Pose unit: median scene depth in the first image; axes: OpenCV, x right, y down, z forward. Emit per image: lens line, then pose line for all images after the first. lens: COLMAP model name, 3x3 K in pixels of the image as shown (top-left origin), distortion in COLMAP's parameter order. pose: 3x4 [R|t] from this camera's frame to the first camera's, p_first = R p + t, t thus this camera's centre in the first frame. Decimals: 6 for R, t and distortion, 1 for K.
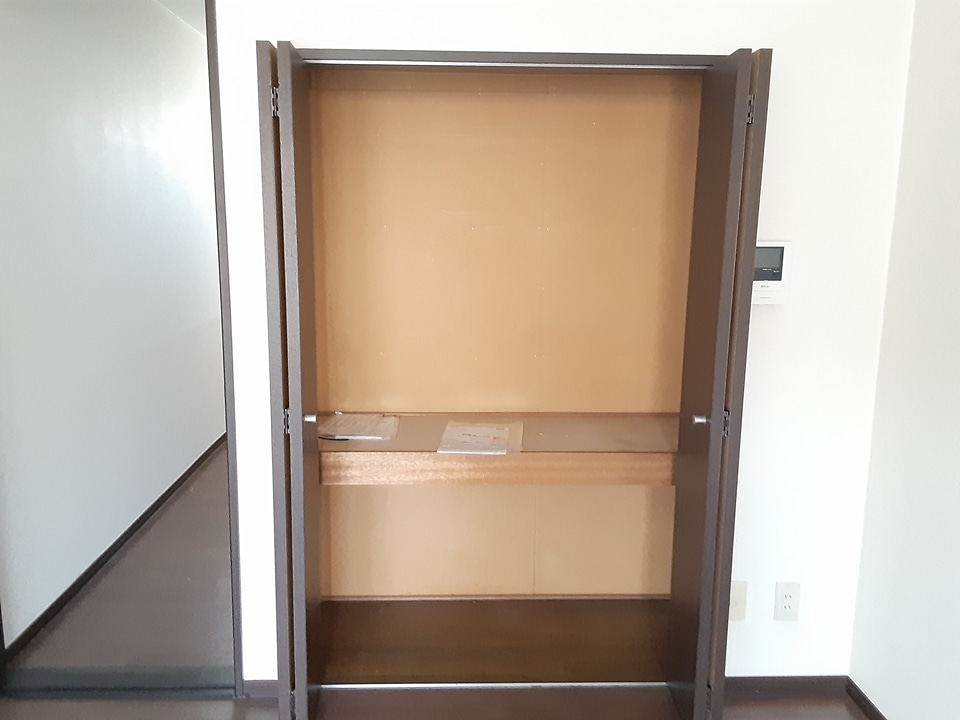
lens RADIAL K [[809.7, 0, 480.0], [0, 809.7, 360.0], [0, 0, 1]] dist [0.056776, -0.013602]
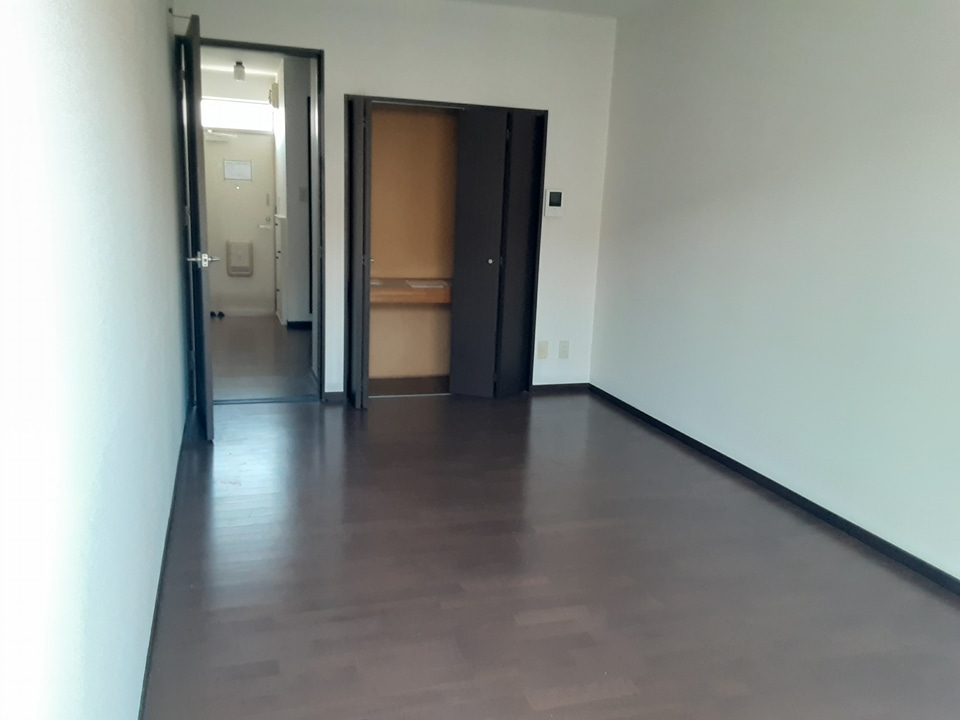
lens RADIAL K [[809.7, 0, 480.0], [0, 809.7, 360.0], [0, 0, 1]] dist [0.056776, -0.013602]
pose [[0.966768, -0.022852, 0.254631, -0.455232], [0.017987, 0.999609, 0.021416, 0.283258], [-0.255021, -0.016124, 0.966801, -1.193039]]
